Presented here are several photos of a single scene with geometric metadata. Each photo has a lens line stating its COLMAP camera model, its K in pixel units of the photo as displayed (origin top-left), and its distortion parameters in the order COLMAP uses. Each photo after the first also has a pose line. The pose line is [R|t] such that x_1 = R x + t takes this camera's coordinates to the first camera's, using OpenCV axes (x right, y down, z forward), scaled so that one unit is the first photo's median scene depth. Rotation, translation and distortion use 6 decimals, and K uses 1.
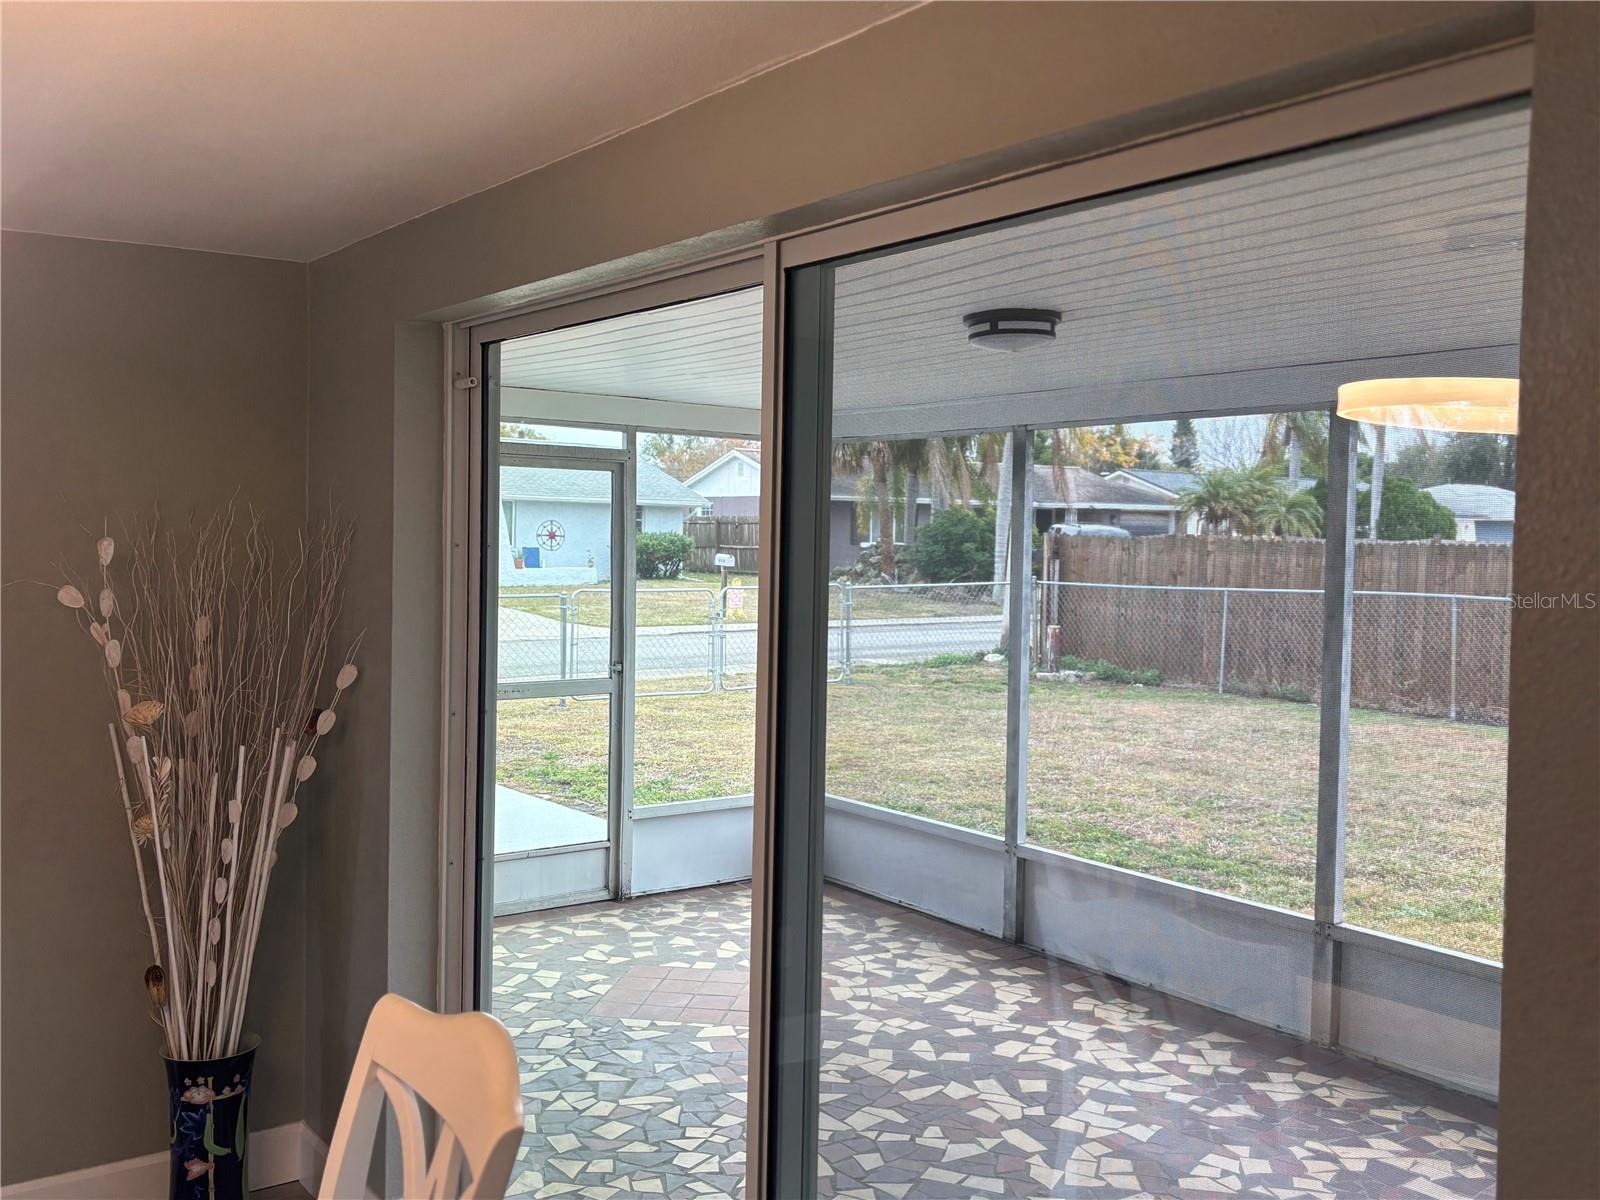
lens RADIAL K [[1477.3, 0, 799.5], [0, 1477.3, 570.1], [0, 0, 1]] dist [0.028108, -0.024226]
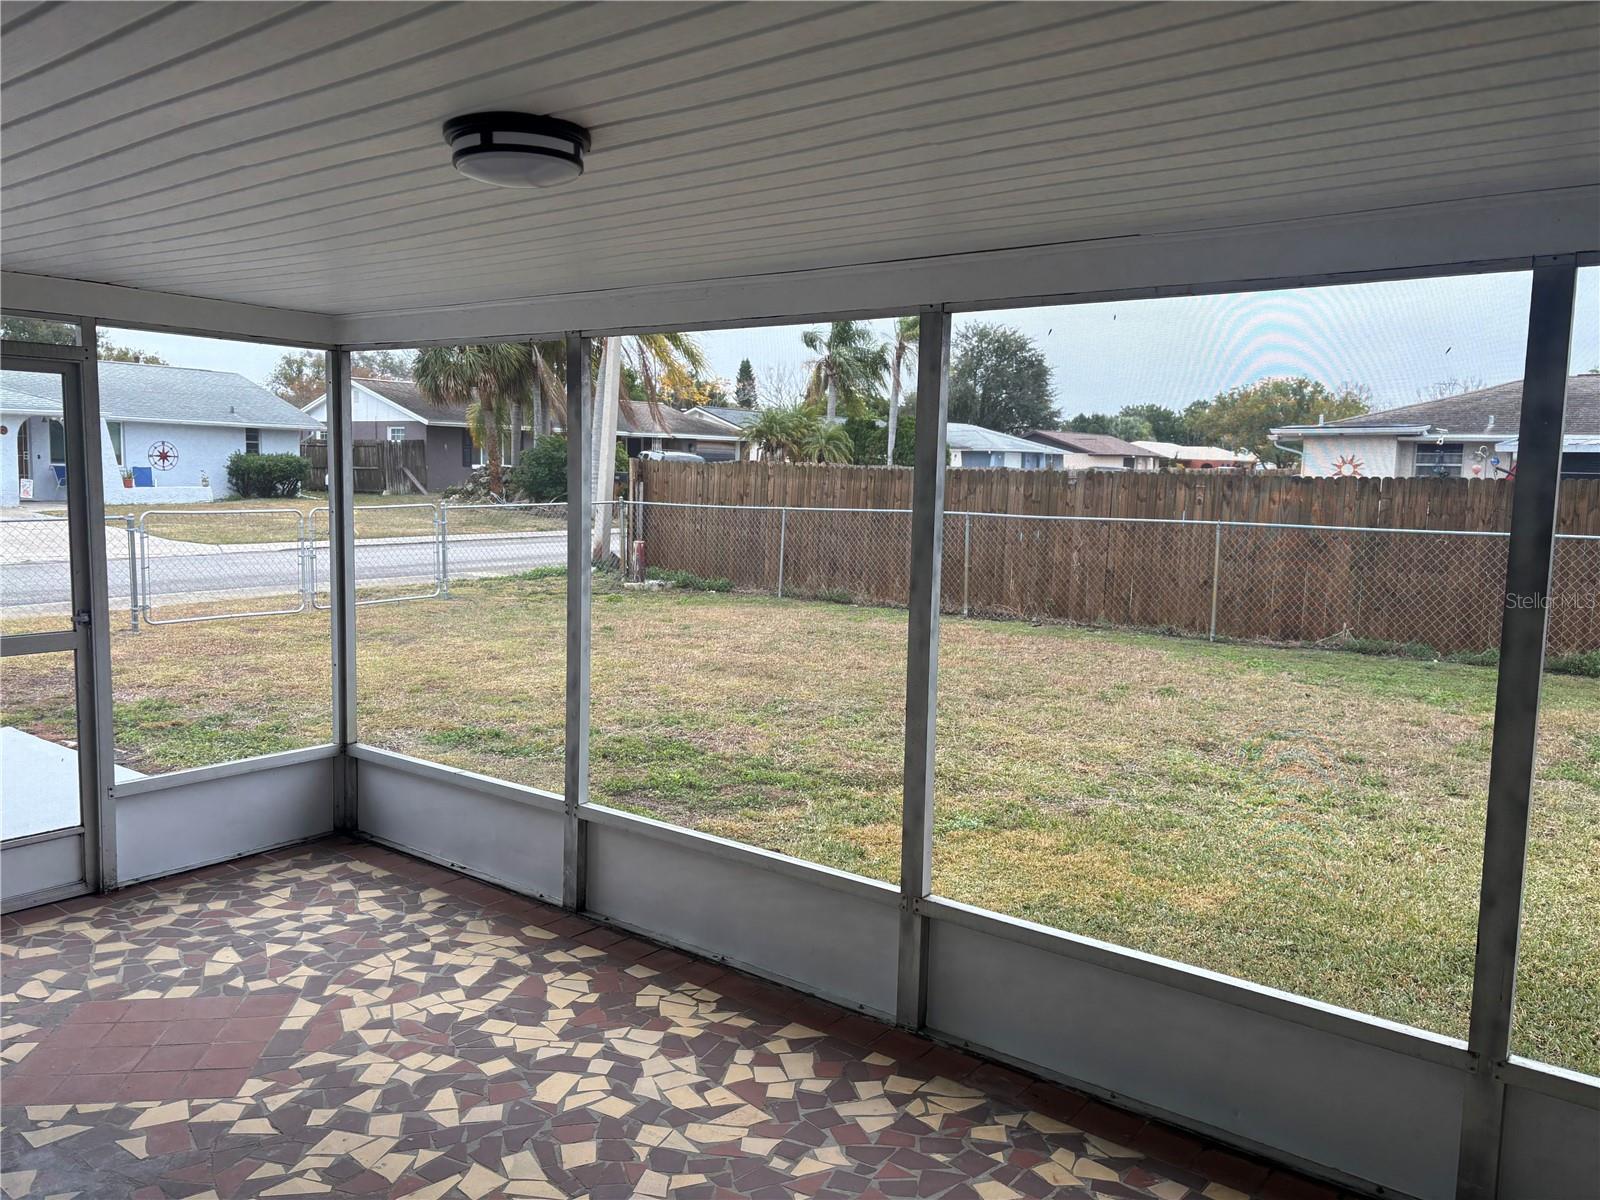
lens RADIAL K [[1217.3, 0, 800.0], [0, 1217.3, 600.0], [0, 0, 1]] dist [0.099953, -0.100665]
pose [[0.956099, -0.028467, 0.291658, 0.060263], [0.002116, 0.995915, 0.090268, -0.005024], [-0.293037, -0.085688, 0.952254, 0.252169]]
